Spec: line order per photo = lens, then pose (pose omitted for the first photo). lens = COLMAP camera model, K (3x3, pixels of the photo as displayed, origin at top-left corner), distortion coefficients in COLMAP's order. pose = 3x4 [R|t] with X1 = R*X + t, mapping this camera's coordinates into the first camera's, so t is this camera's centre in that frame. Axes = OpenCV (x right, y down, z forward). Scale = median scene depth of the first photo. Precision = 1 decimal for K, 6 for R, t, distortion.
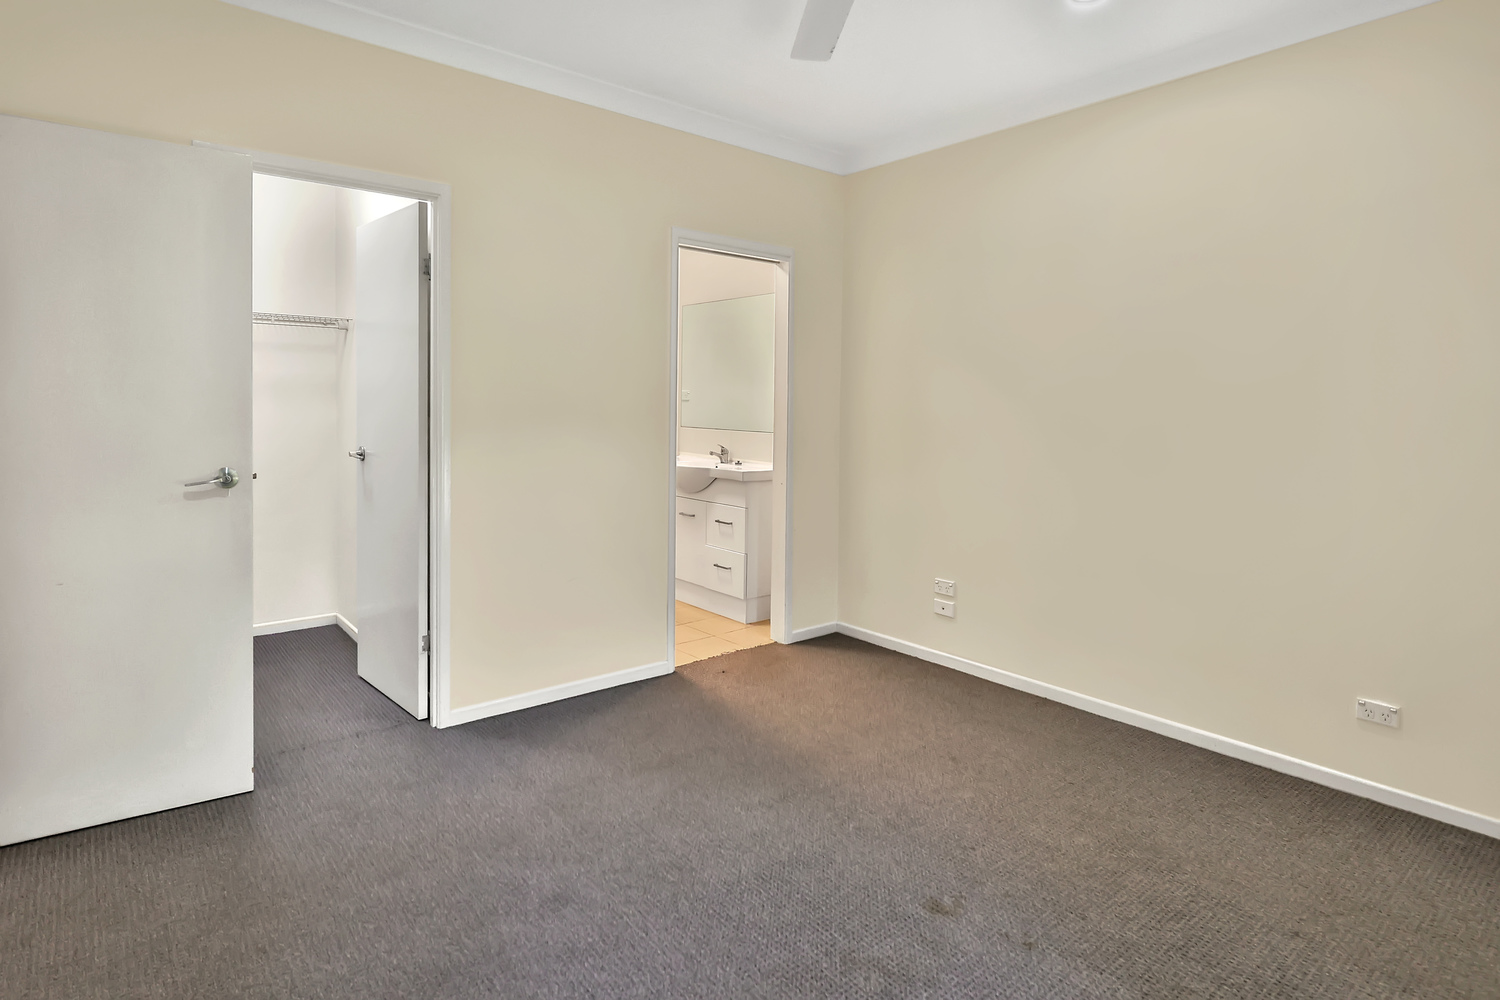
lens RADIAL K [[791.9, 0, 774.7], [0, 791.9, 499.9], [0, 0, 1]] dist [-0.000337, -0.000175]
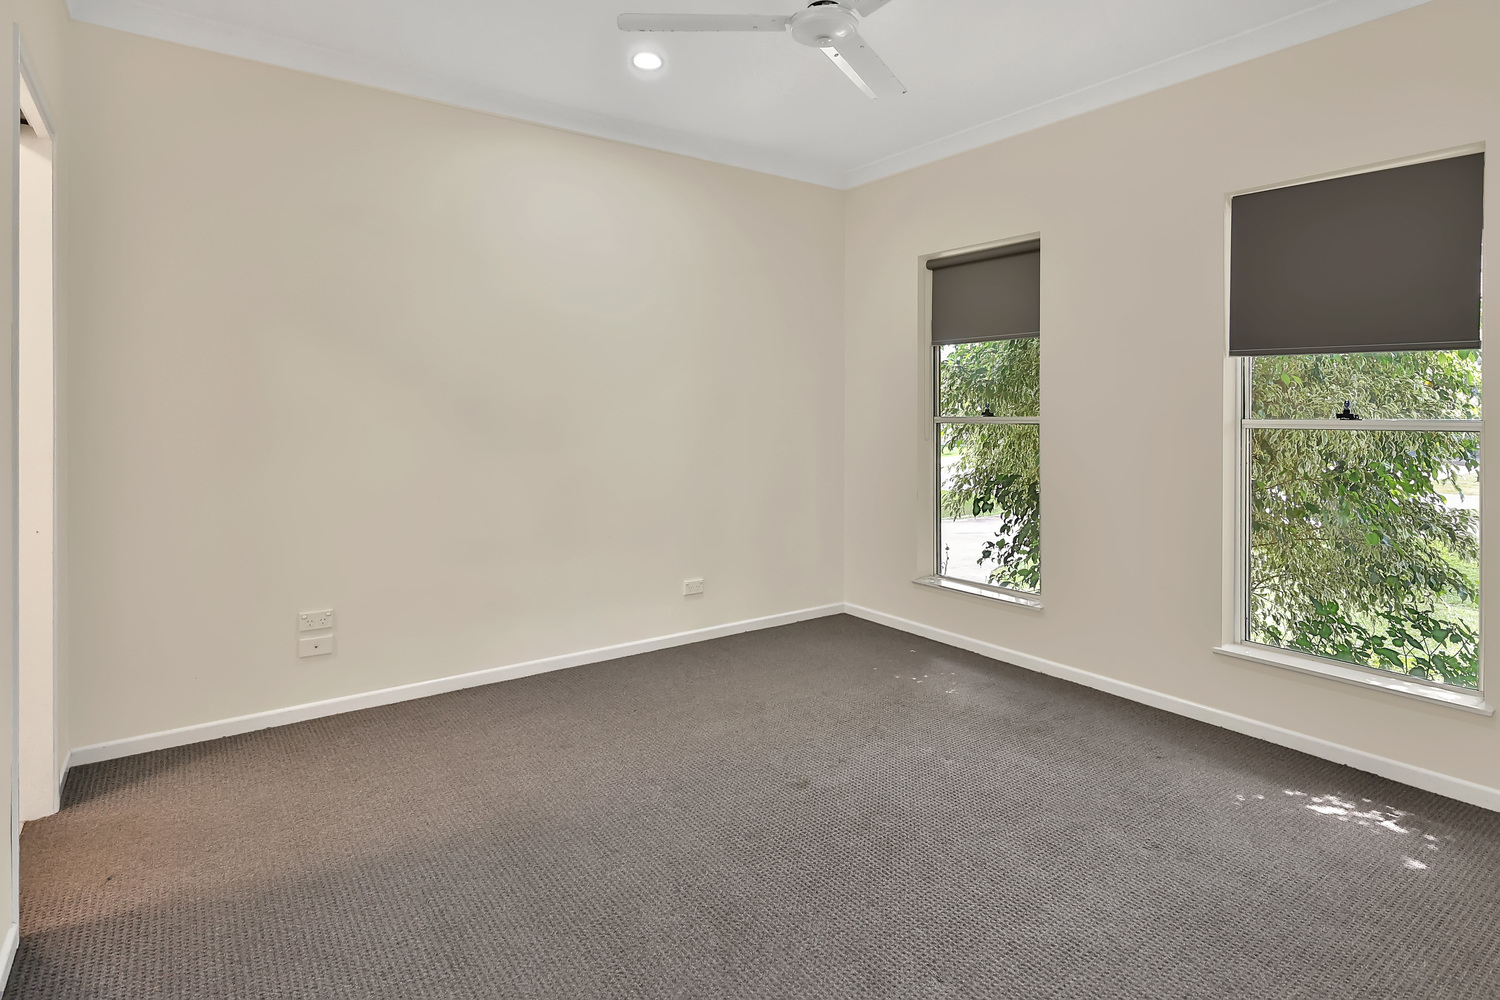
lens RADIAL K [[791.9, 0, 774.7], [0, 791.9, 499.9], [0, 0, 1]] dist [-0.000337, -0.000175]
pose [[0.064816, -0.120322, 0.990617, -0.792183], [0.121665, 0.986251, 0.111831, -0.060690], [-0.990453, 0.113275, 0.078563, 0.715205]]
